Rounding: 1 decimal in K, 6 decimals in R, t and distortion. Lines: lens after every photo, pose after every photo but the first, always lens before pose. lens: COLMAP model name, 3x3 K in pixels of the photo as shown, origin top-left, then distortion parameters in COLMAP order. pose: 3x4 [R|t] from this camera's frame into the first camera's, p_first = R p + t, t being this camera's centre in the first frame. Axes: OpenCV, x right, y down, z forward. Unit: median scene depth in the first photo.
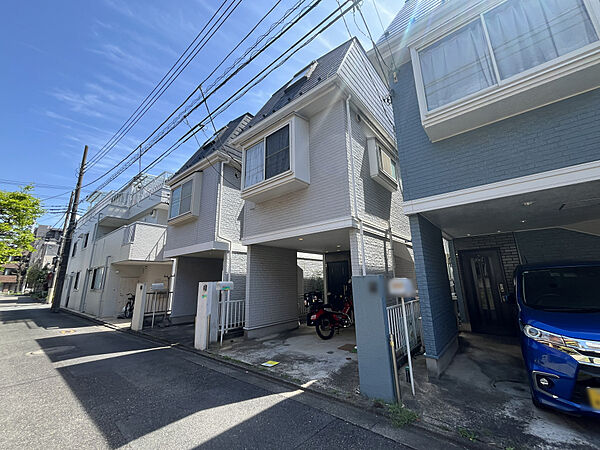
lens RADIAL K [[240.7, 0, 301.9], [0, 240.7, 223.4], [0, 0, 1]] dist [-0.001483, 0.000267]
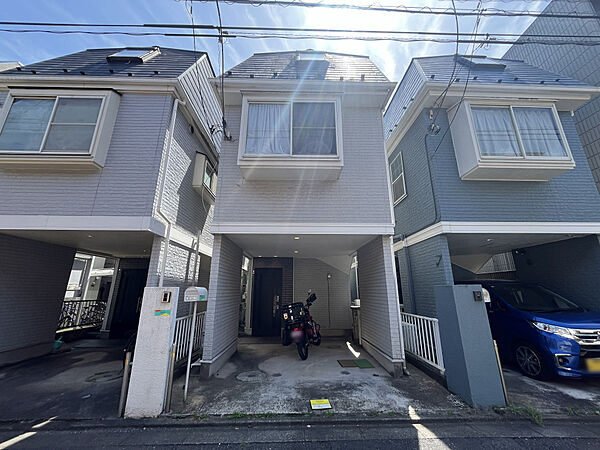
lens RADIAL K [[240.7, 0, 301.9], [0, 240.7, 223.4], [0, 0, 1]] dist [-0.001483, 0.000267]
pose [[0.752251, 0.196324, 0.628948, -0.793347], [-0.168851, 0.980140, -0.103993, 0.150782], [-0.636874, -0.027970, 0.770461, 0.540690]]
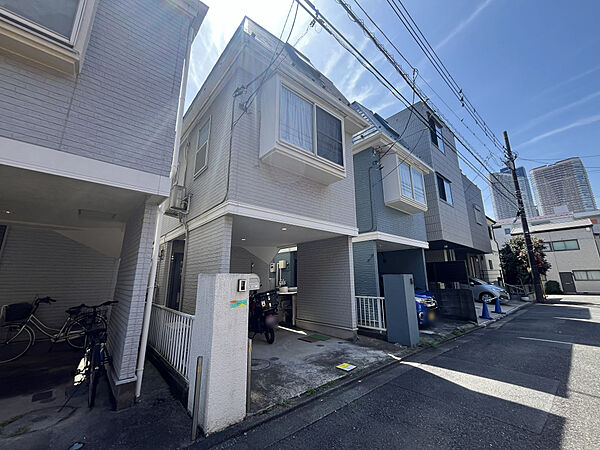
lens RADIAL K [[240.7, 0, 301.9], [0, 240.7, 223.4], [0, 0, 1]] dist [-0.001483, 0.000267]
pose [[0.158064, 0.244508, 0.956677, -1.256577], [-0.228120, 0.951690, -0.205543, 0.318633], [-0.960717, -0.185748, 0.206205, 1.167169]]
